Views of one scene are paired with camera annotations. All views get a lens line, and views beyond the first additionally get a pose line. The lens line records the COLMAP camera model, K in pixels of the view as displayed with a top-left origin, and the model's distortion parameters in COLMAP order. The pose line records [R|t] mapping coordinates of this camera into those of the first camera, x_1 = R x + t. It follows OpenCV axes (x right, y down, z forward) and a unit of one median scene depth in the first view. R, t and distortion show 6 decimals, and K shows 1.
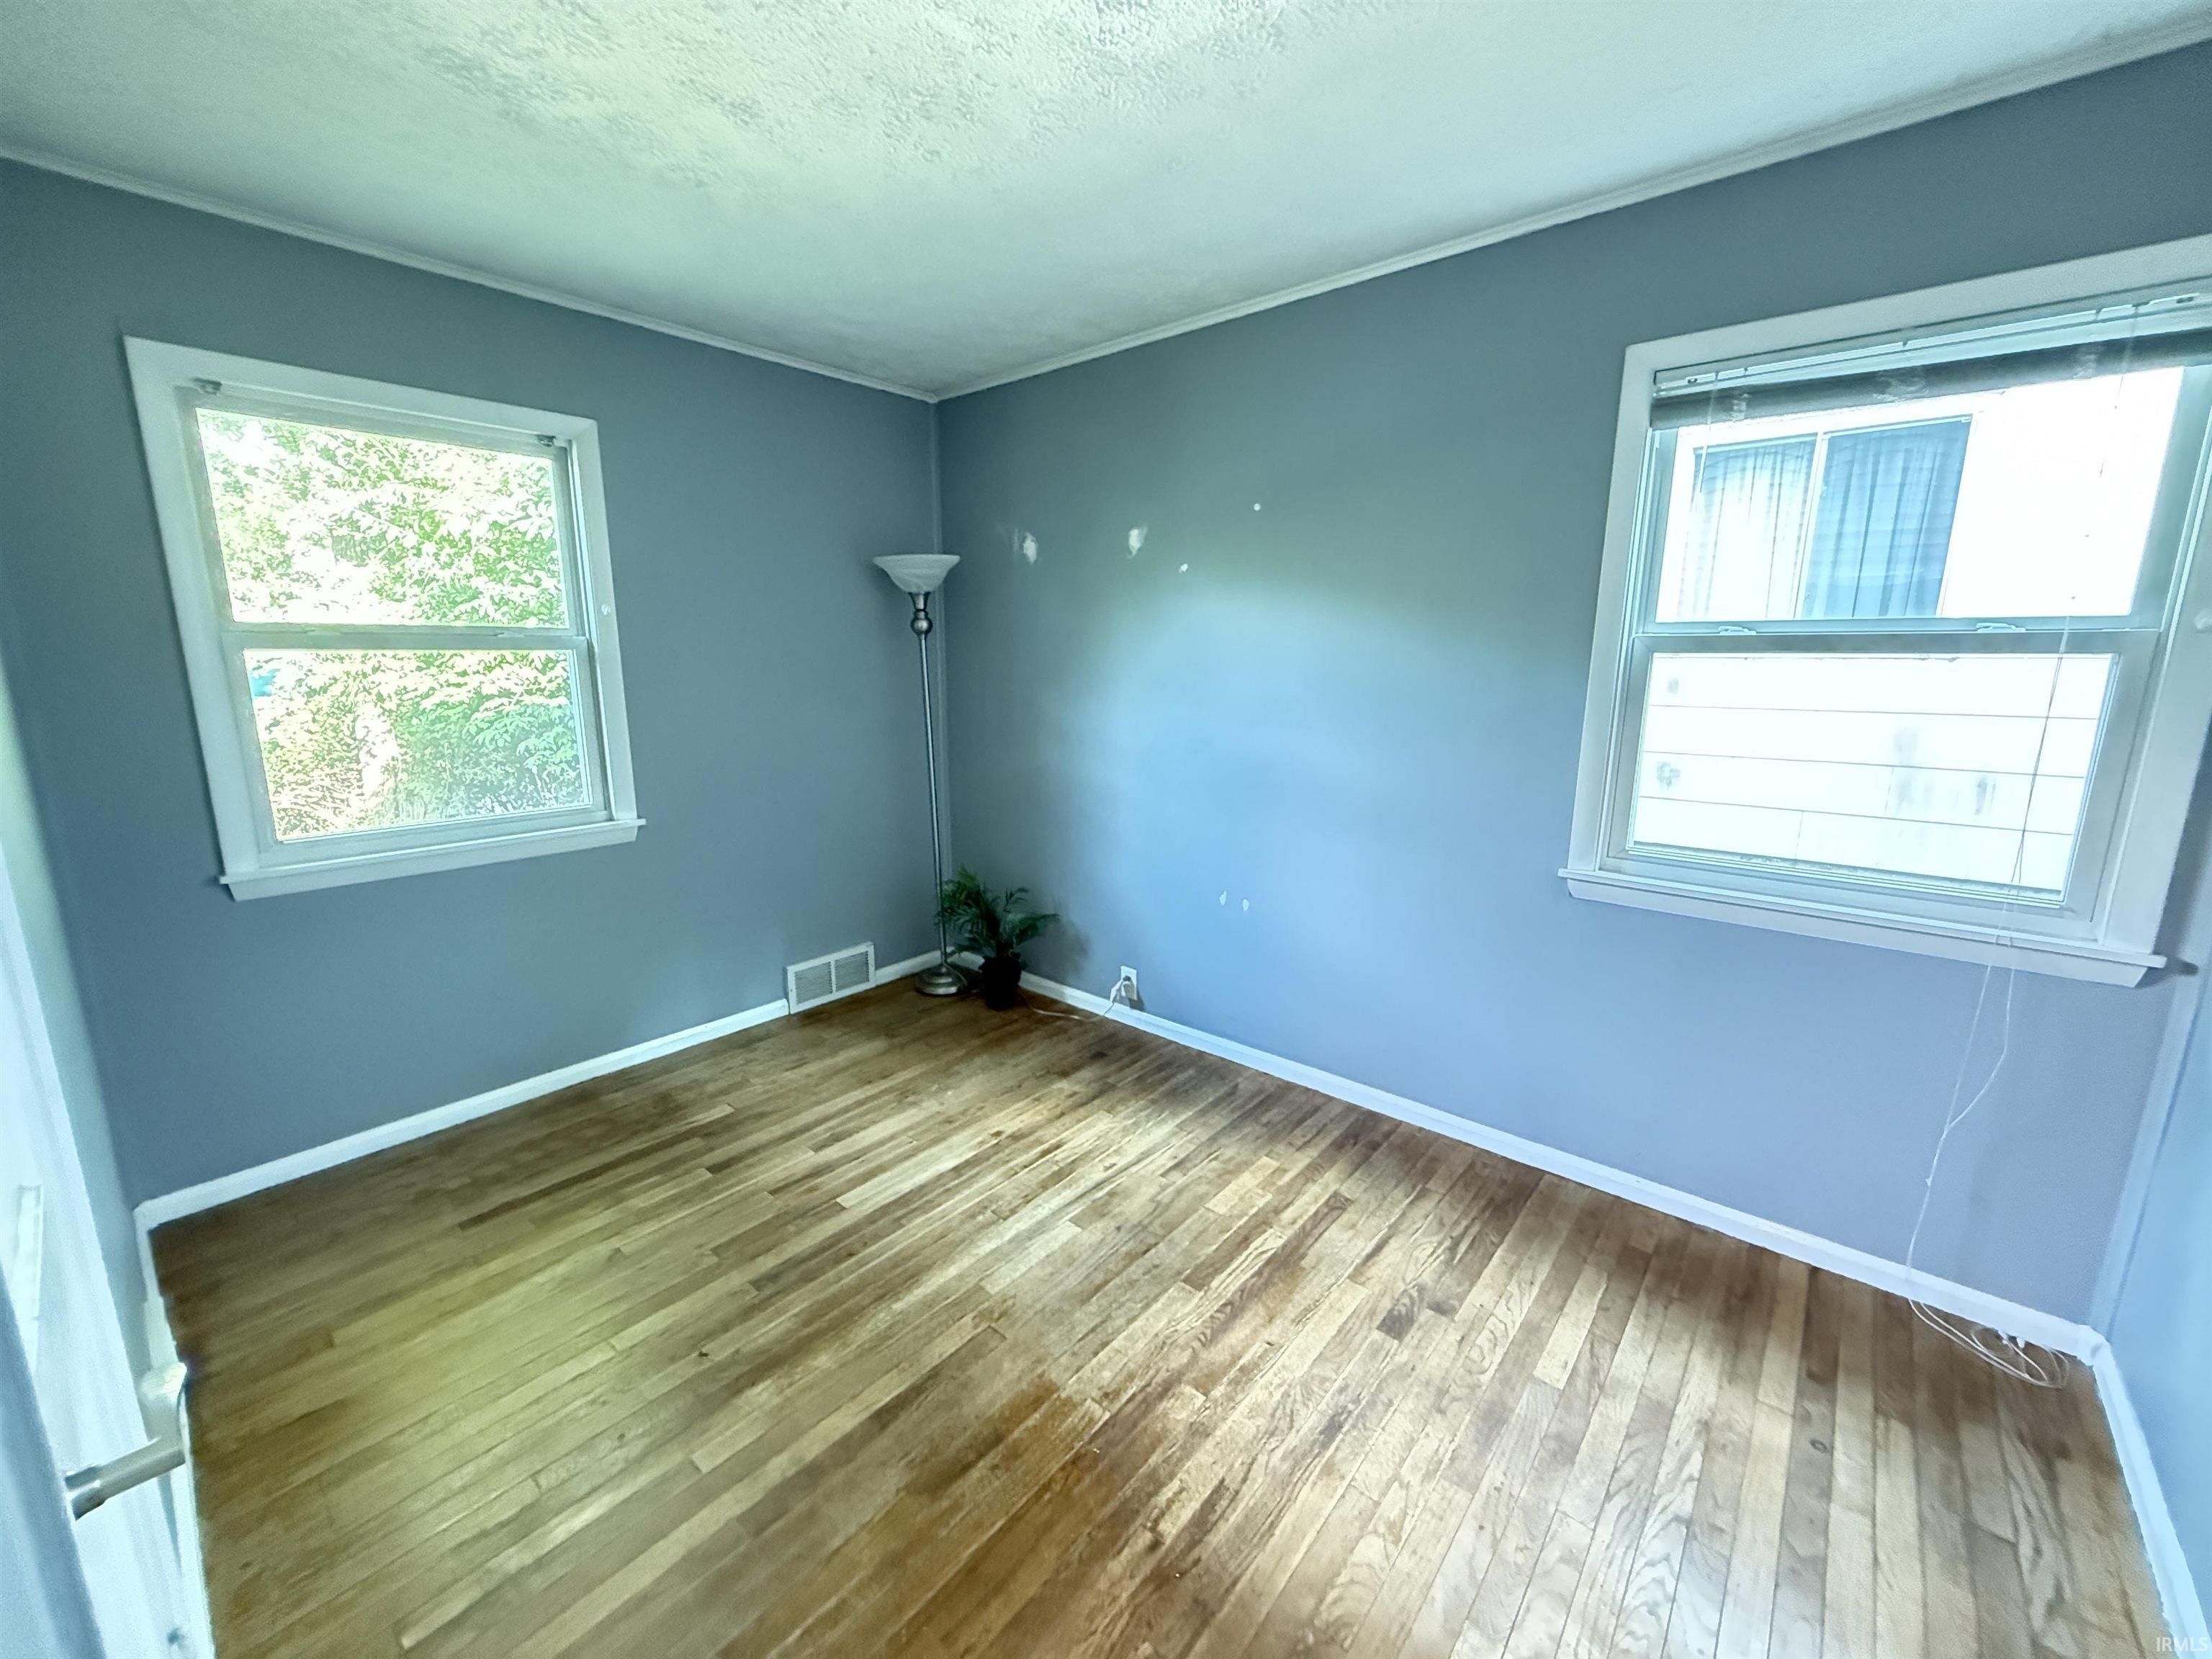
lens RADIAL K [[880.1, 0, 1092.0], [0, 880.1, 829.7], [0, 0, 1]] dist [0.001527, -0.000226]
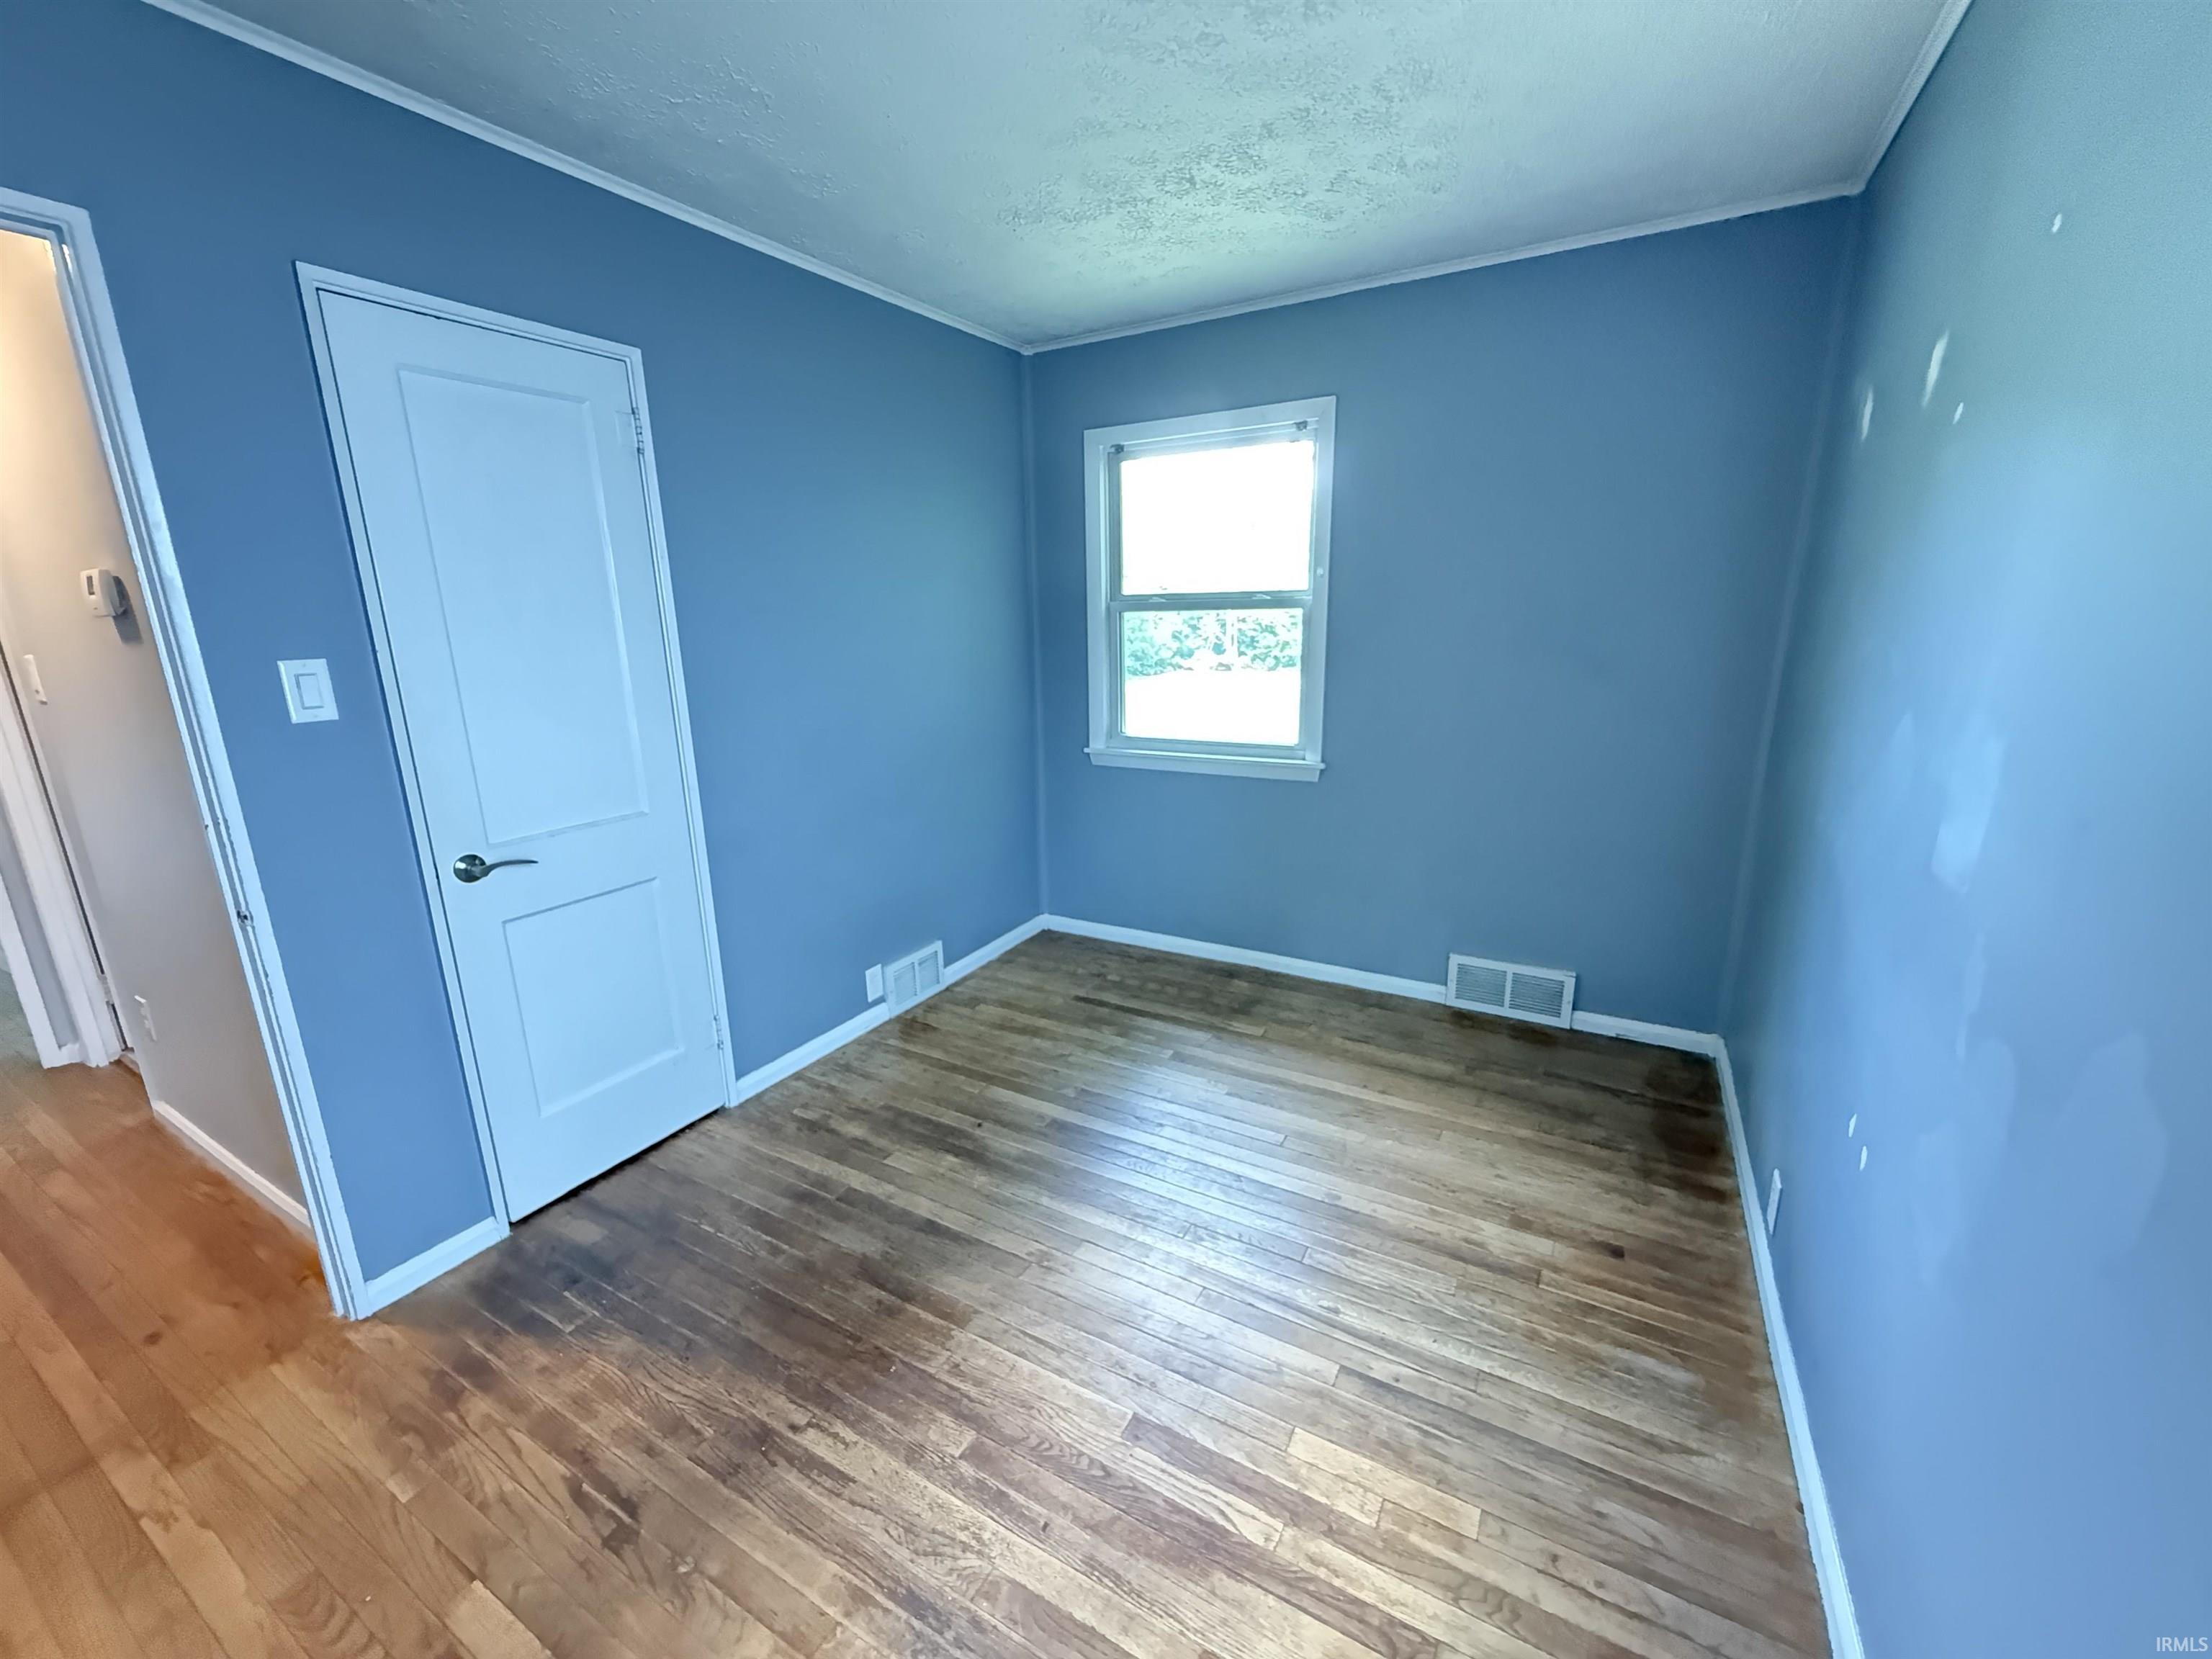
lens RADIAL K [[880.1, 0, 1099.0], [0, 880.1, 829.2], [0, 0, 1]] dist [0.001527, -0.000226]
pose [[0.191122, 0.230279, -0.954172, 0.825336], [-0.174255, 0.964610, 0.197895, -0.167682], [0.965975, 0.128447, 0.224485, 0.814537]]
